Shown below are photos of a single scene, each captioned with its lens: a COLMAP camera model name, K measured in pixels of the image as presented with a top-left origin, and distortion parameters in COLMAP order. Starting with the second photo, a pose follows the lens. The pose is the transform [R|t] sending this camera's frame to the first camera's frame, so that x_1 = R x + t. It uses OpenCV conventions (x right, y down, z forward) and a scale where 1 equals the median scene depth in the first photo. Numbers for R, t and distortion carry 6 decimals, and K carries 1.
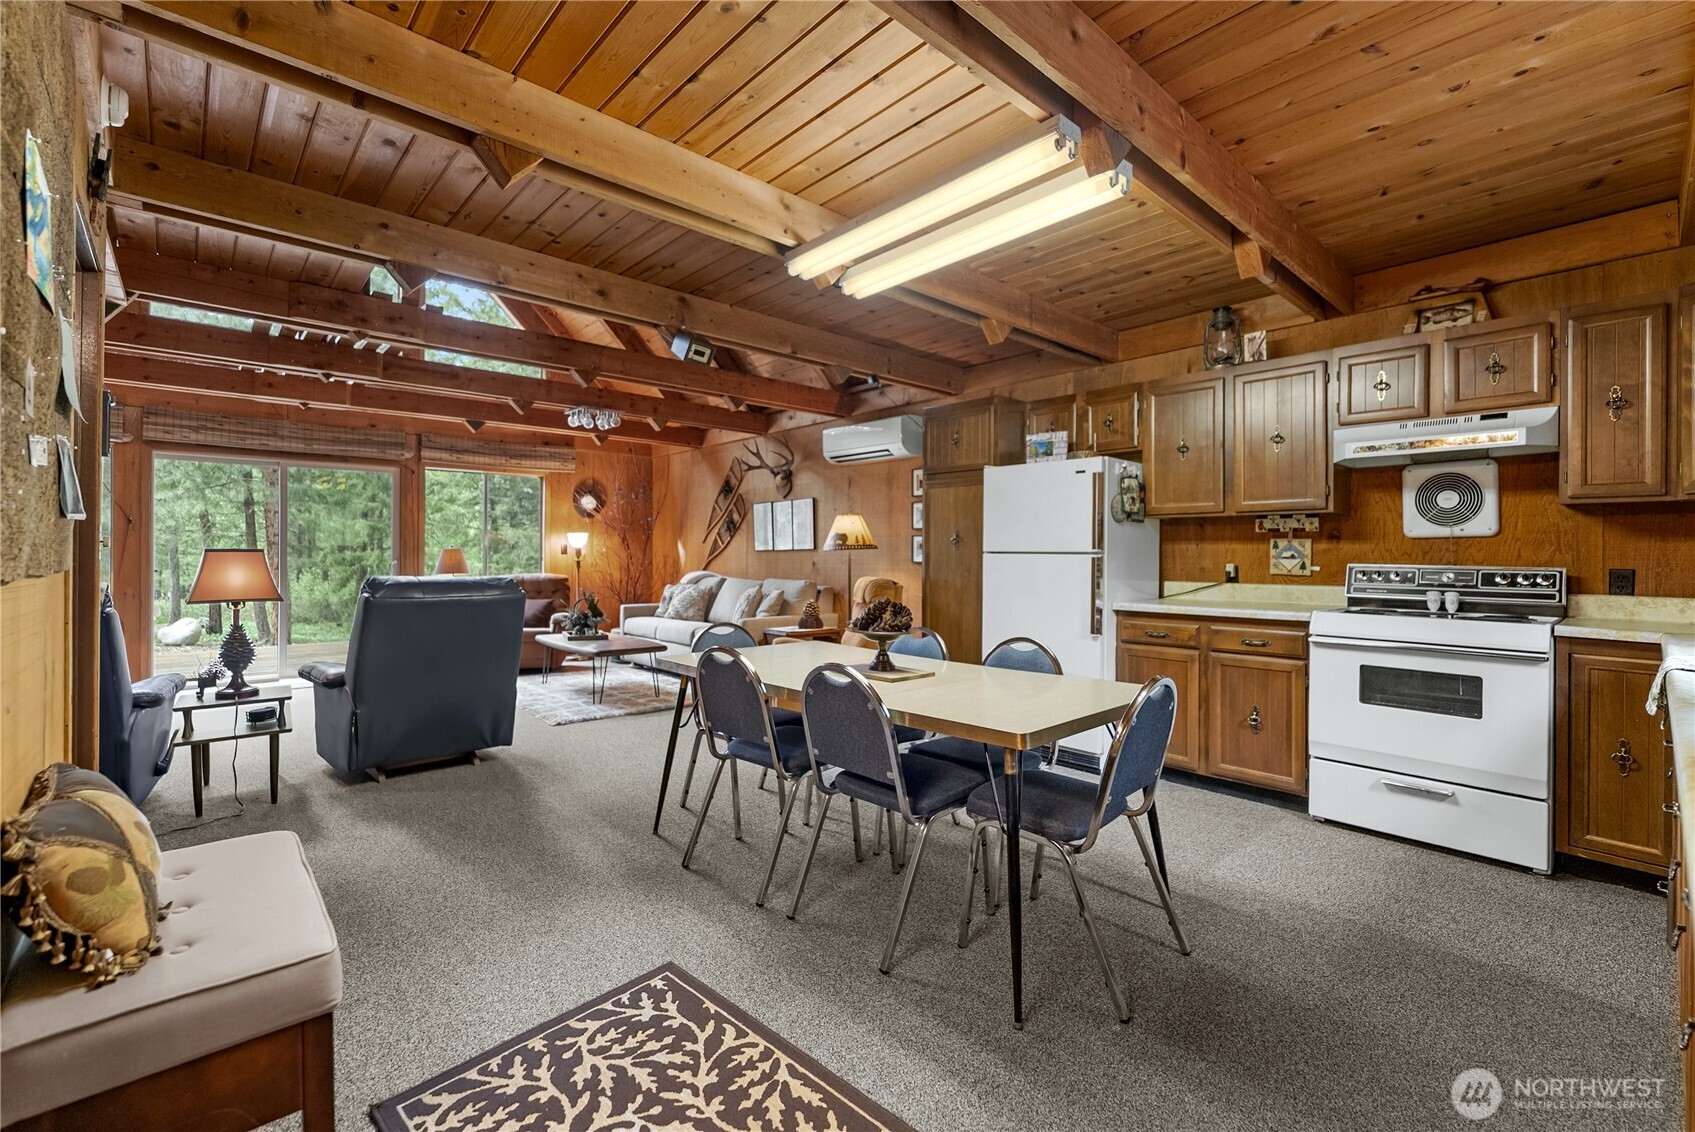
lens RADIAL K [[731.5, 0, 851.0], [0, 731.5, 552.5], [0, 0, 1]] dist [0.000028, 0.000019]
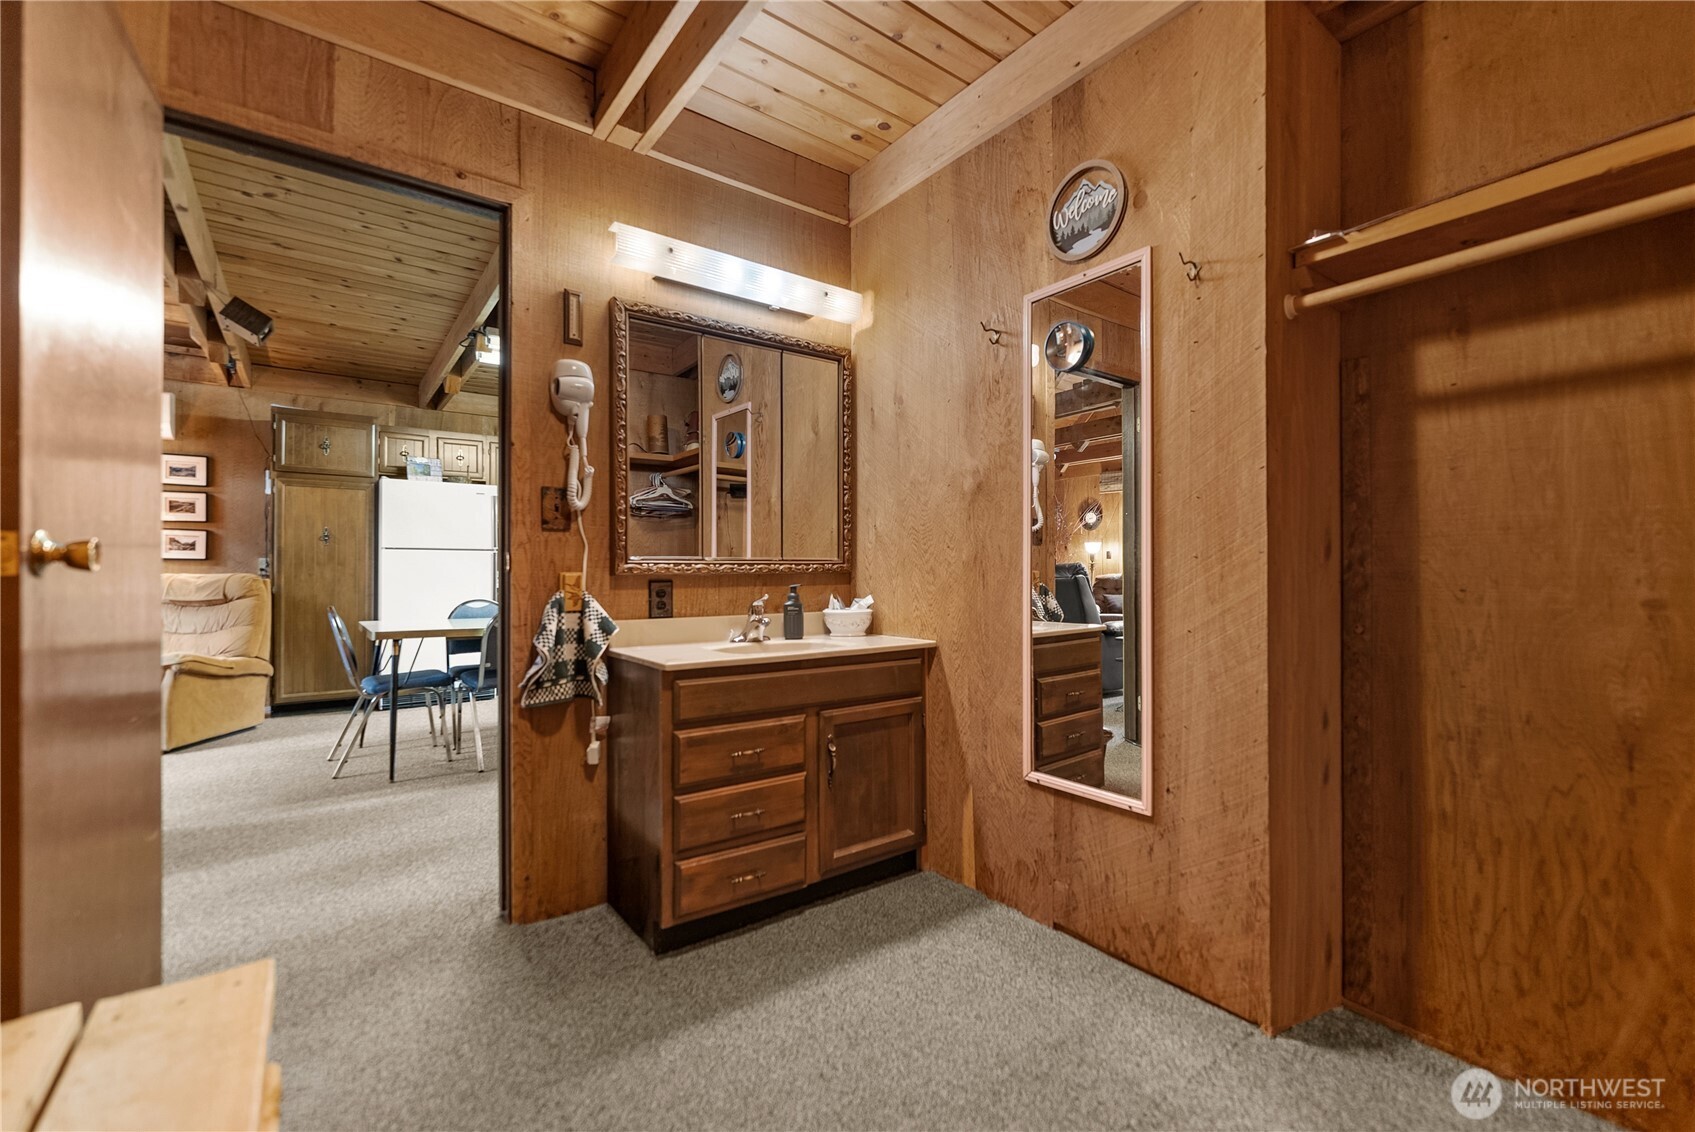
lens RADIAL K [[711.7, 0, 852.5], [0, 711.7, 558.7], [0, 0, 1]] dist [0.002565, -0.000042]
pose [[0.095398, 0.009687, 0.995392, -1.182676], [0.001413, 0.999950, -0.009867, 0.039040], [-0.995438, 0.002348, 0.095379, 0.150279]]
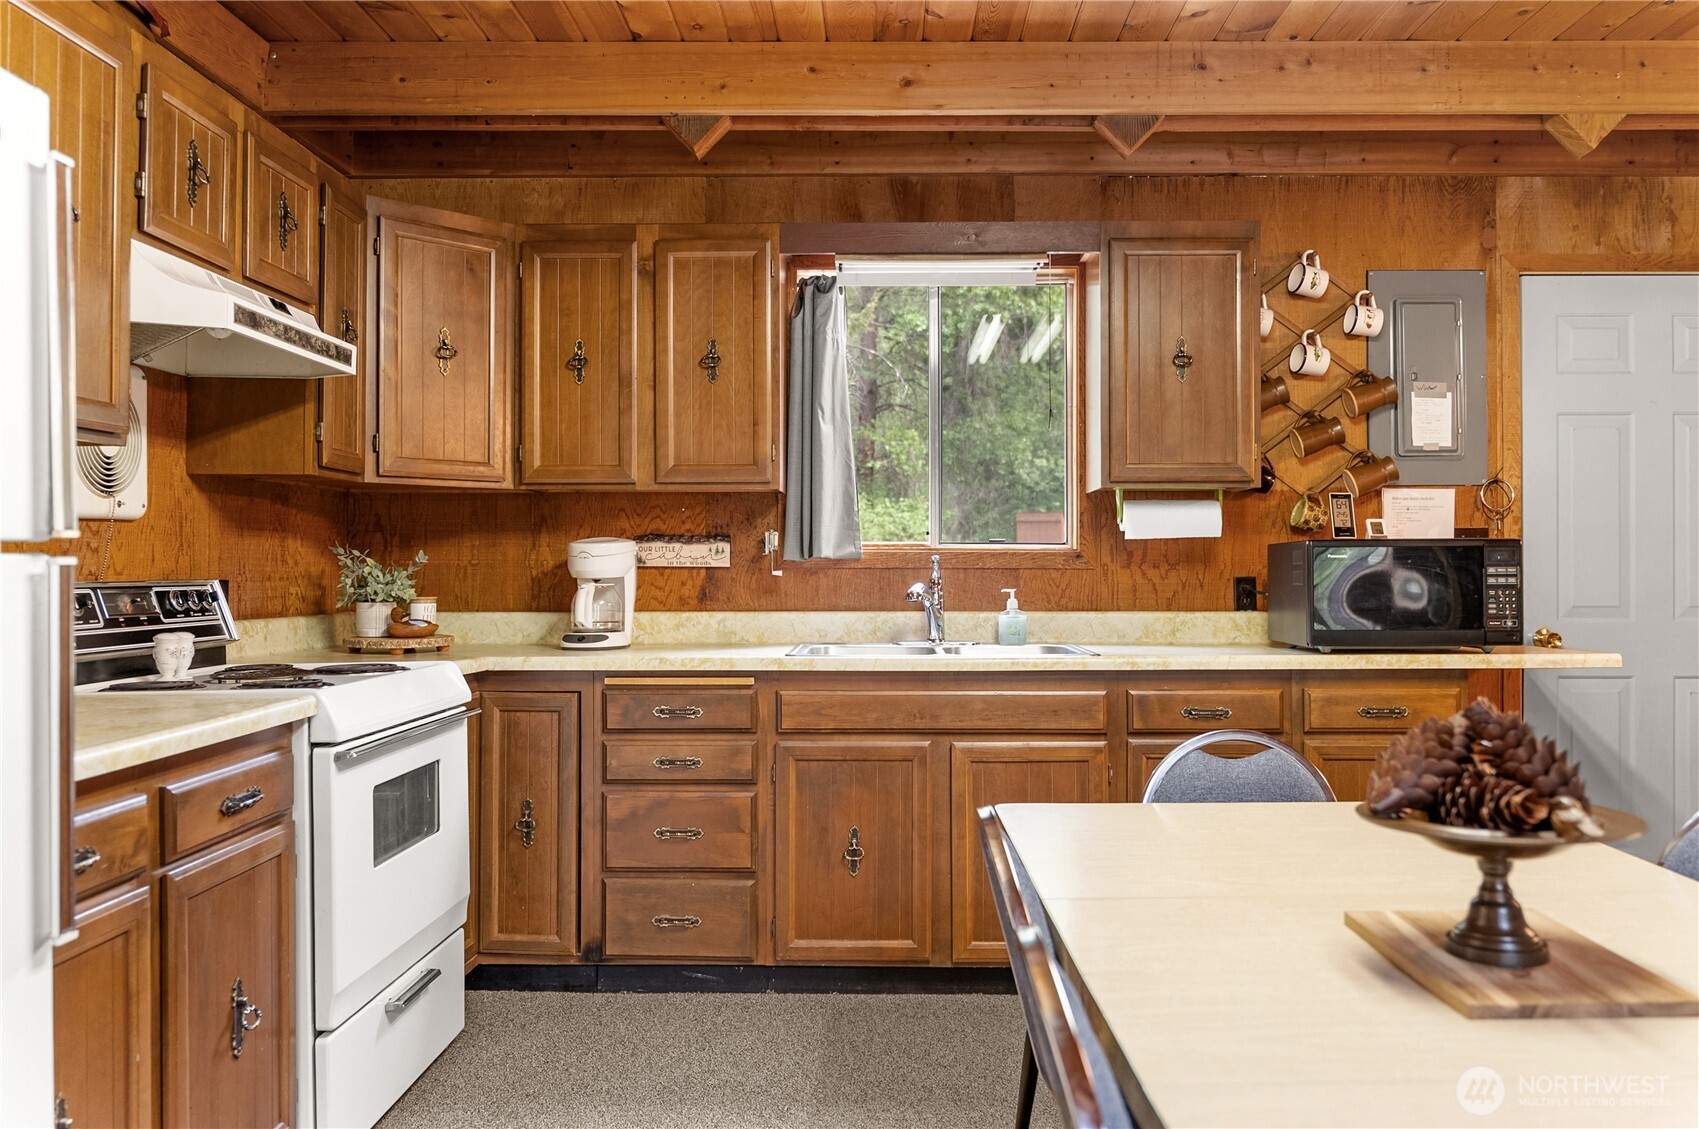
lens RADIAL K [[1297.2, 0, 866.0], [0, 1297.2, 556.2], [0, 0, 1]] dist [-0.001519, -0.008591]
pose [[-0.727916, 0.001391, 0.685665, -0.103481], [-0.002256, 0.999988, -0.004424, 0.005546], [-0.685663, -0.004767, -0.727904, 1.258587]]
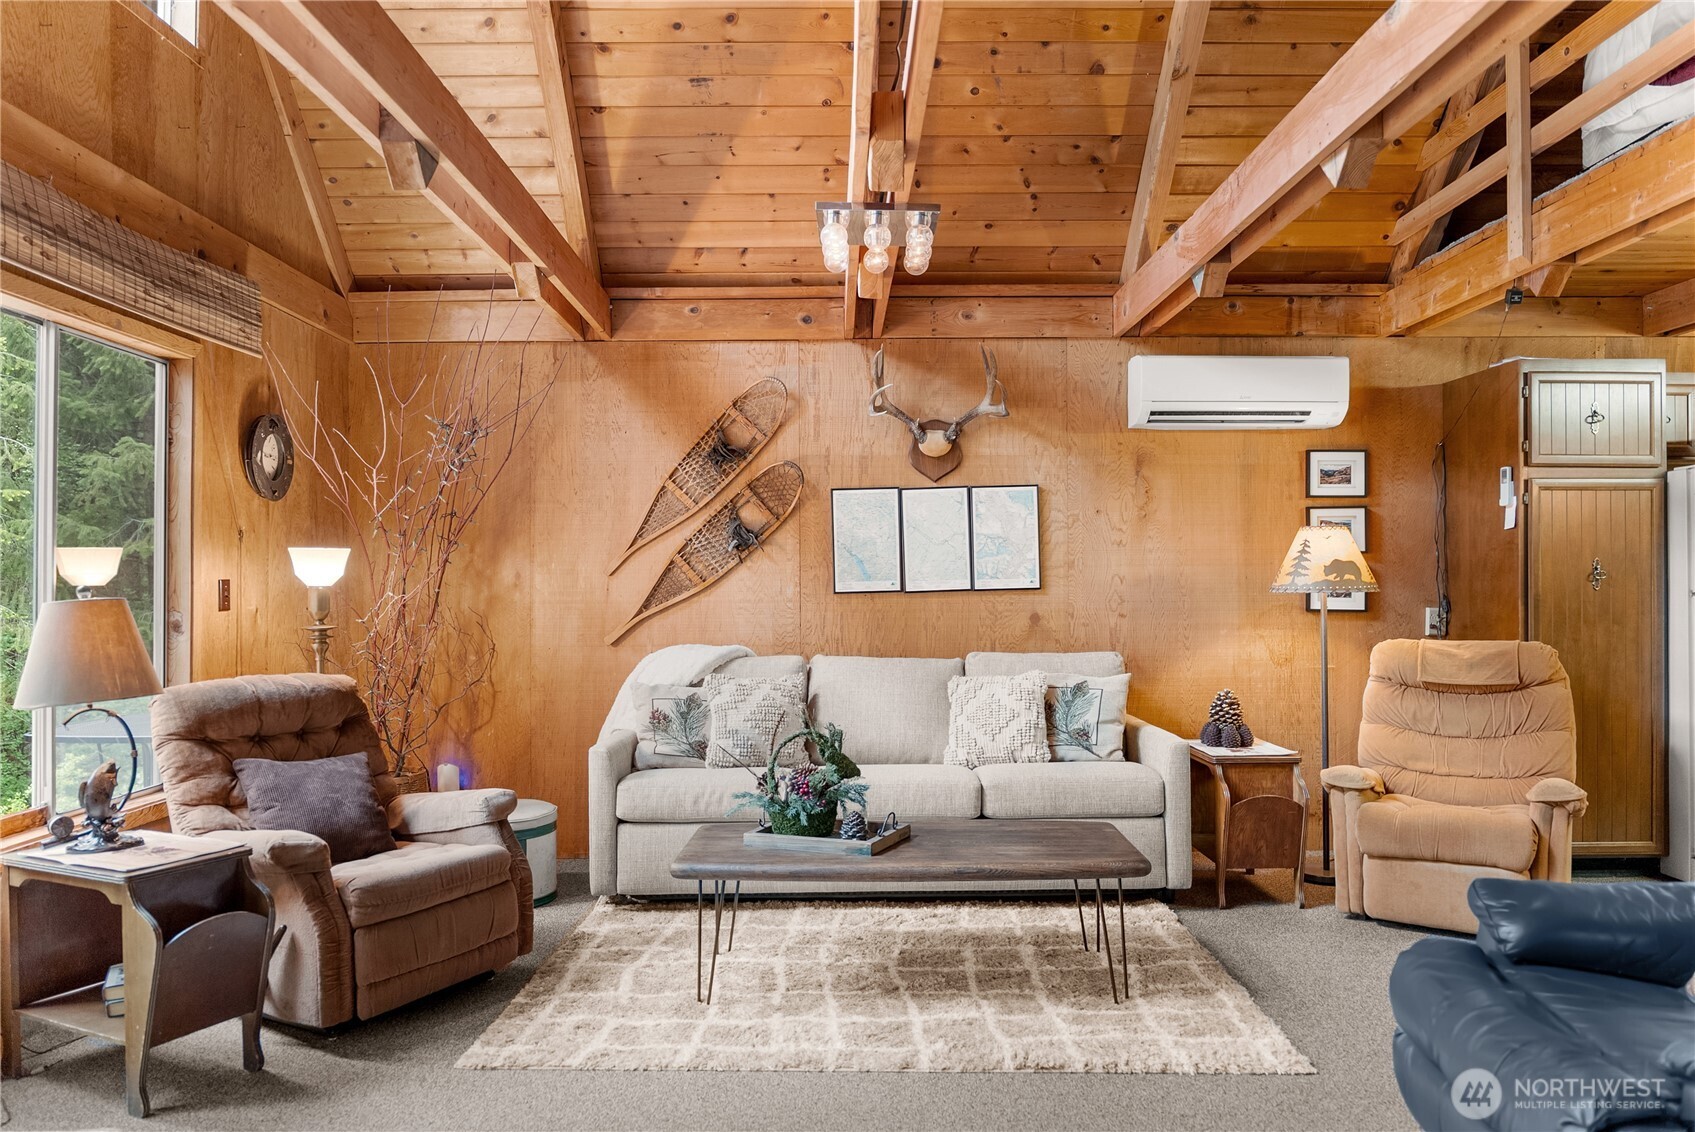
lens RADIAL K [[1166.3, 0, 856.1], [0, 1166.3, 575.9], [0, 0, 1]] dist [-0.011767, -0.001103]
pose [[0.668135, -0.001604, 0.744038, -1.451443], [0.005567, 0.999980, -0.002844, -0.023148], [-0.744019, 0.006042, 0.668131, 1.121765]]
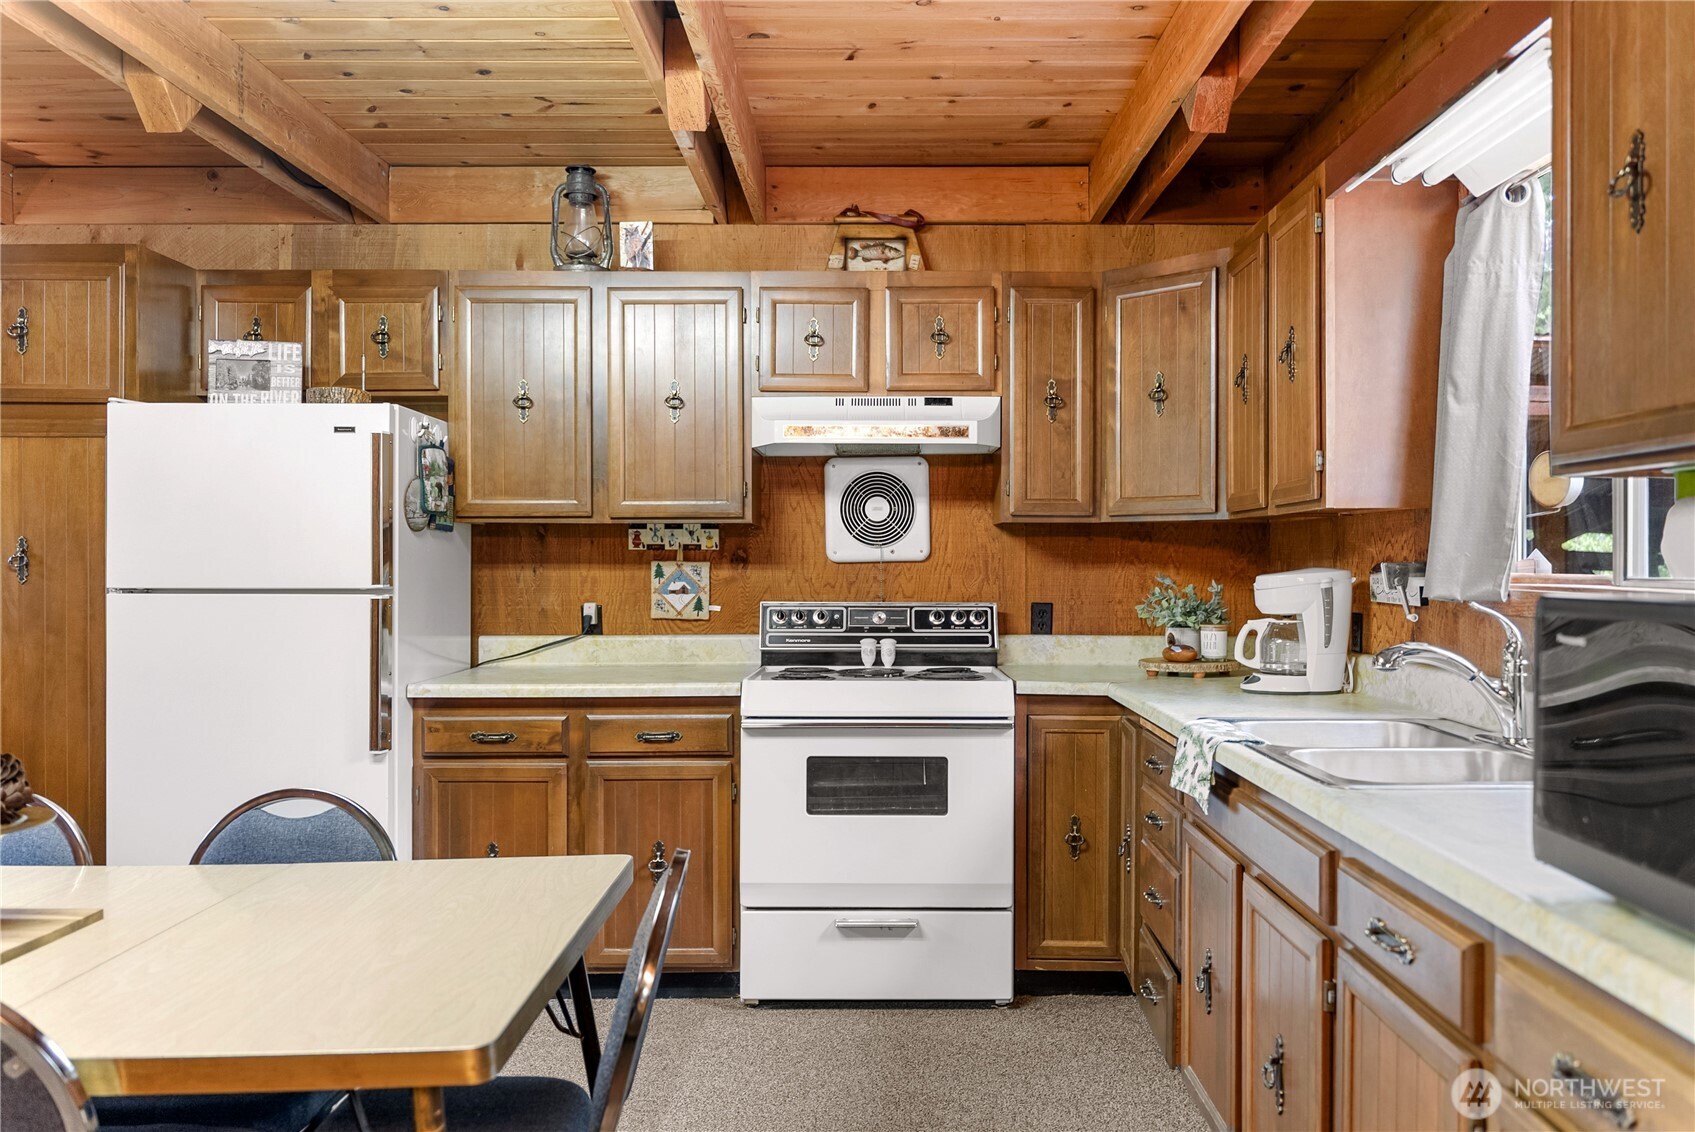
lens RADIAL K [[1246.7, 0, 899.9], [0, 1246.7, 567.1], [0, 0, 1]] dist [-0.006642, -0.002542]
pose [[0.664294, -0.007190, 0.747437, -0.084142], [0.002081, 0.999968, 0.007770, -0.024922], [-0.747469, -0.003606, 0.664287, 0.168218]]
